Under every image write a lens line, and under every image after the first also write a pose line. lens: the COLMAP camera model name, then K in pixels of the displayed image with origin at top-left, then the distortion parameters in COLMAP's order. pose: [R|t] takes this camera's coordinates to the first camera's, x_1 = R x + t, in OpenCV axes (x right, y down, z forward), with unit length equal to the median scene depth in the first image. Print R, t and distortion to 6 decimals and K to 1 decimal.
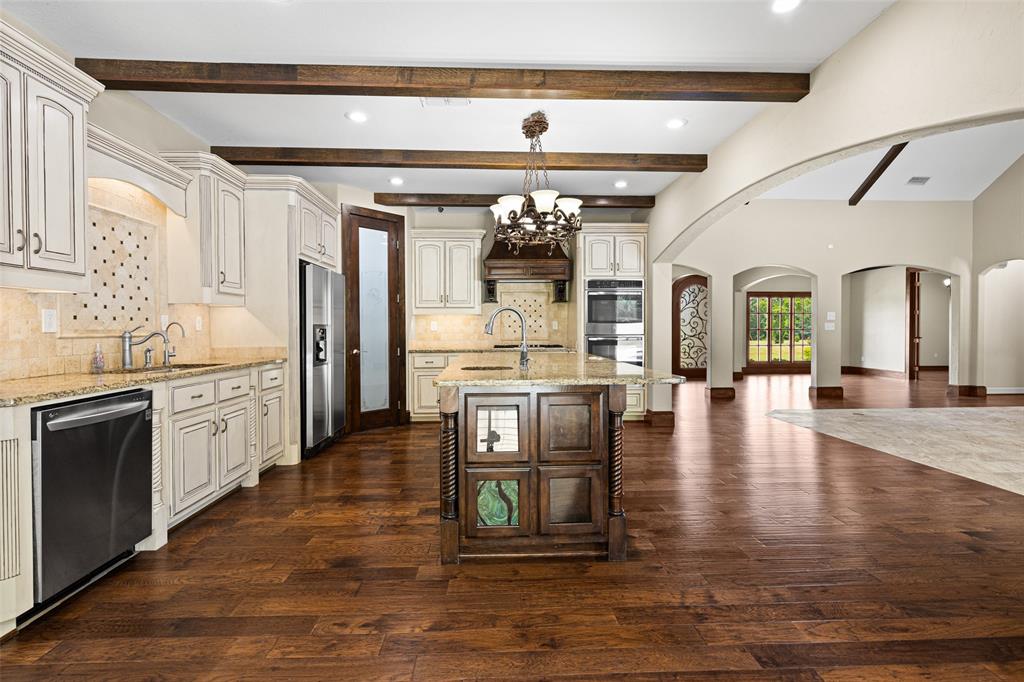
lens RADIAL K [[481.6, 0, 514.6], [0, 481.6, 337.9], [0, 0, 1]] dist [0.003684, -0.000266]
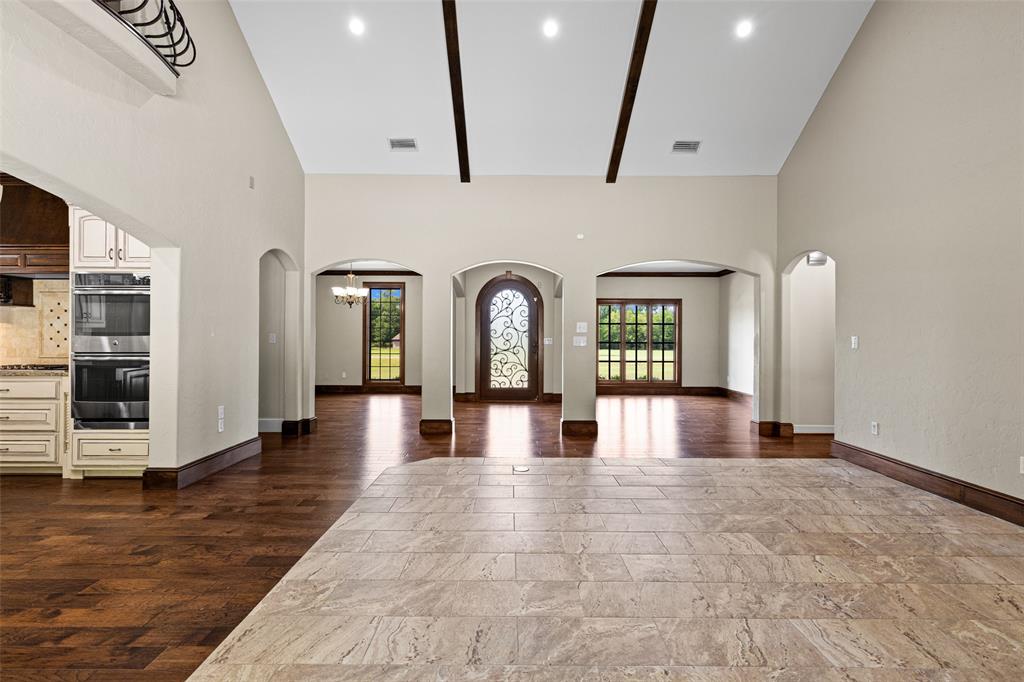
lens RADIAL K [[459.1, 0, 513.3], [0, 459.1, 338.6], [0, 0, 1]] dist [0.003180, 0.000141]
pose [[0.998443, 0.007749, -0.055239, 0.755841], [-0.008664, 0.999829, -0.016344, -0.019573], [0.055103, 0.016797, 0.998339, 0.349778]]
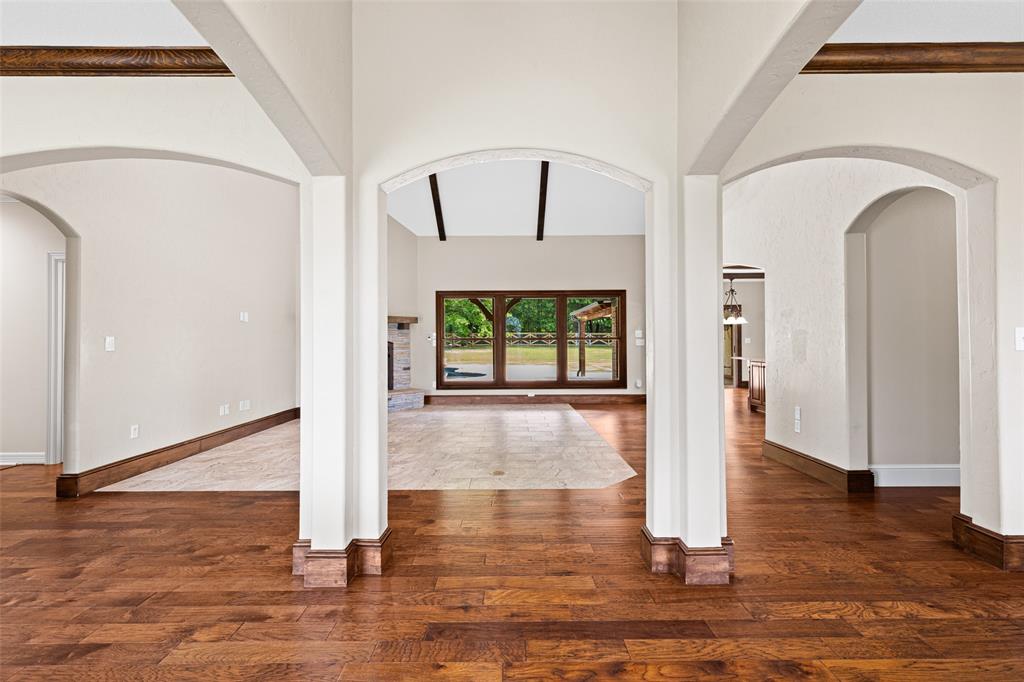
lens RADIAL K [[459.1, 0, 512.1], [0, 459.1, 338.0], [0, 0, 1]] dist [0.003180, 0.000141]
pose [[-0.998551, 0.007960, 0.053217, 0.674318], [0.008499, 0.999915, 0.009909, -0.039327], [-0.053134, 0.010347, -0.998534, 1.687958]]
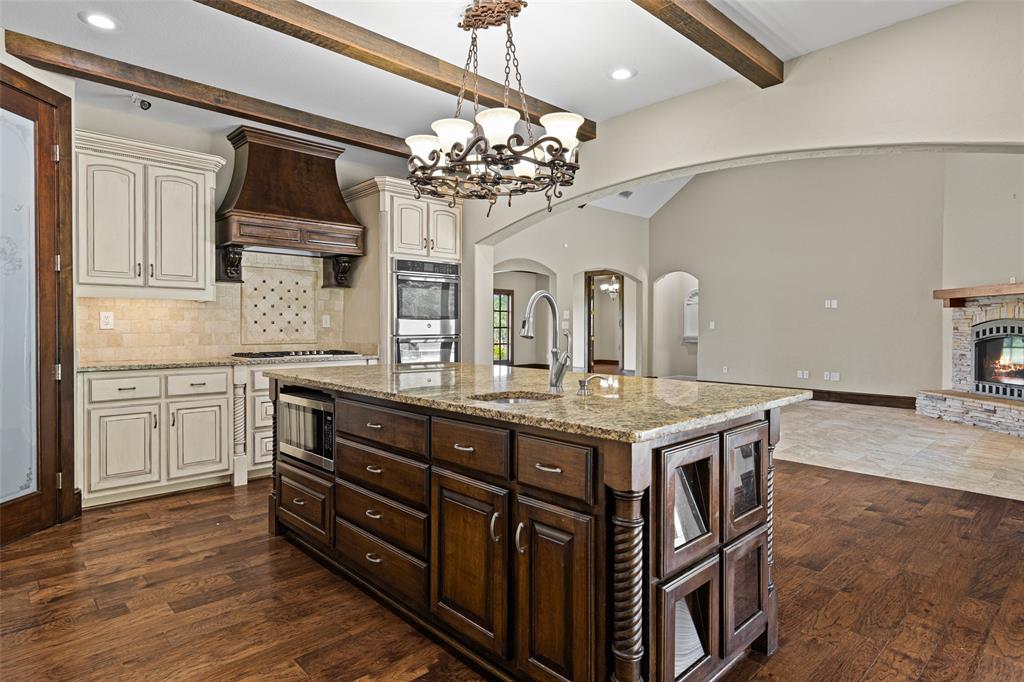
lens RADIAL K [[563.6, 0, 520.8], [0, 563.6, 332.6], [0, 0, 1]] dist [0.005579, 0.000894]
pose [[0.751835, -0.001845, 0.659349, -0.241188], [0.006299, 0.999971, -0.004385, -0.005114], [-0.659321, 0.007450, 0.751824, 0.234301]]
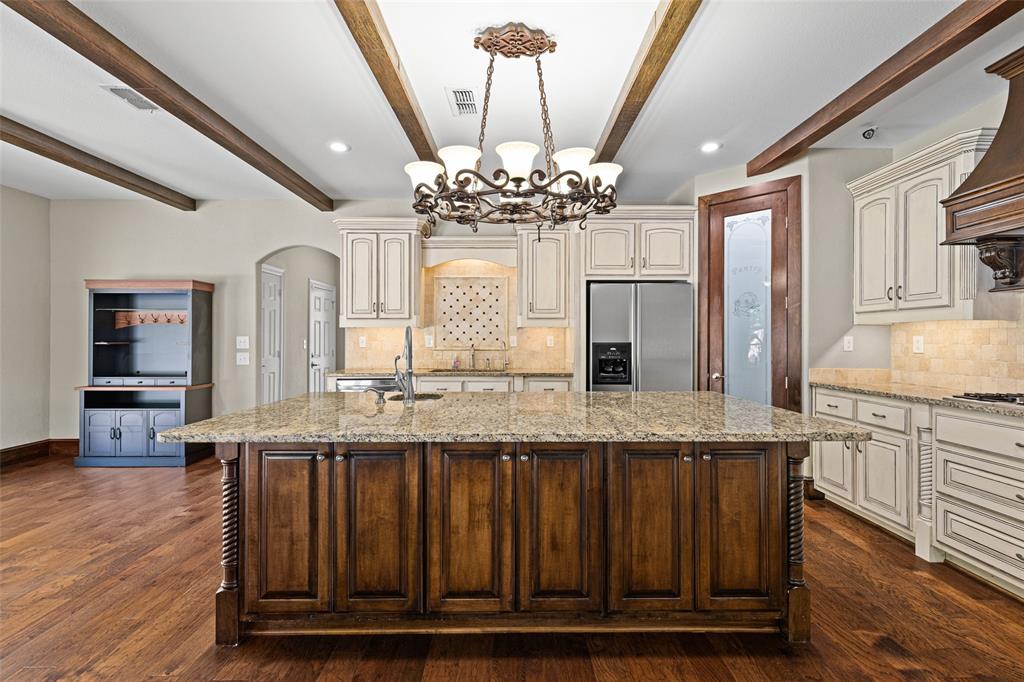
lens RADIAL K [[459.1, 0, 510.7], [0, 459.1, 338.0], [0, 0, 1]] dist [0.003180, 0.000141]
pose [[-0.053142, 0.001097, -0.998586, 0.375302], [-0.019114, 0.999815, 0.002116, -0.024257], [0.998404, 0.019199, -0.053111, 0.588720]]
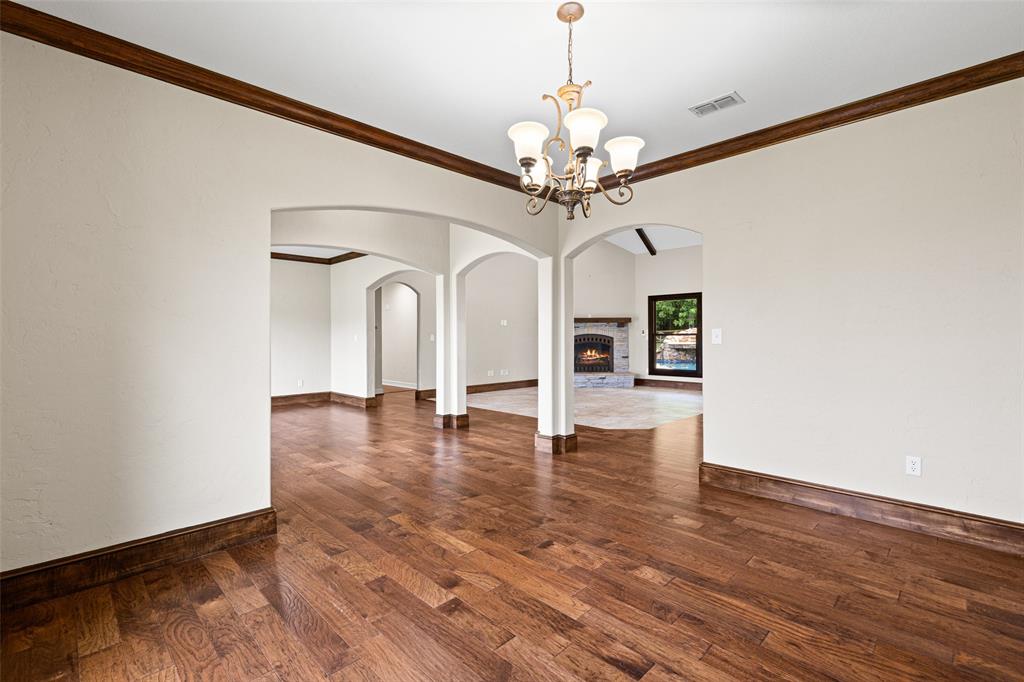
lens RADIAL K [[459.1, 0, 510.8], [0, 459.1, 342.9], [0, 0, 1]] dist [0.003180, 0.000141]
pose [[-0.662857, -0.004538, 0.748732, 0.007160], [0.018693, 0.999570, 0.022608, -0.041462], [-0.748513, 0.028982, -0.662487, 1.865671]]
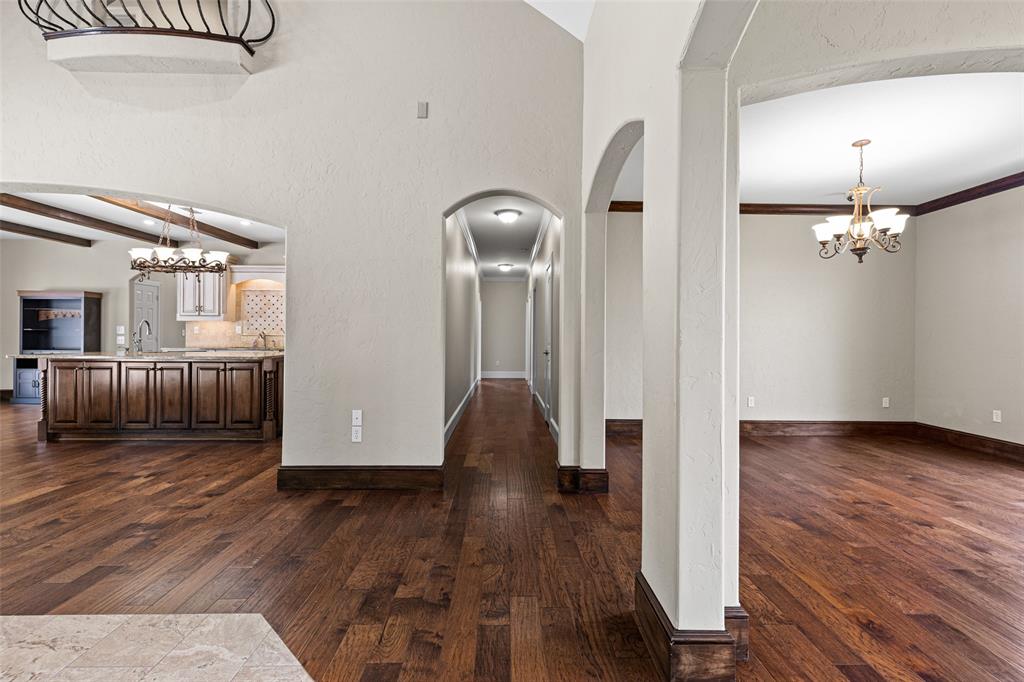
lens RADIAL K [[459.1, 0, 510.7], [0, 459.1, 335.8], [0, 0, 1]] dist [0.003180, 0.000141]
pose [[-0.037981, 0.002949, -0.999274, 0.823610], [-0.024937, 0.999681, 0.003898, -0.021684], [0.998967, 0.025067, -0.037895, 1.194412]]
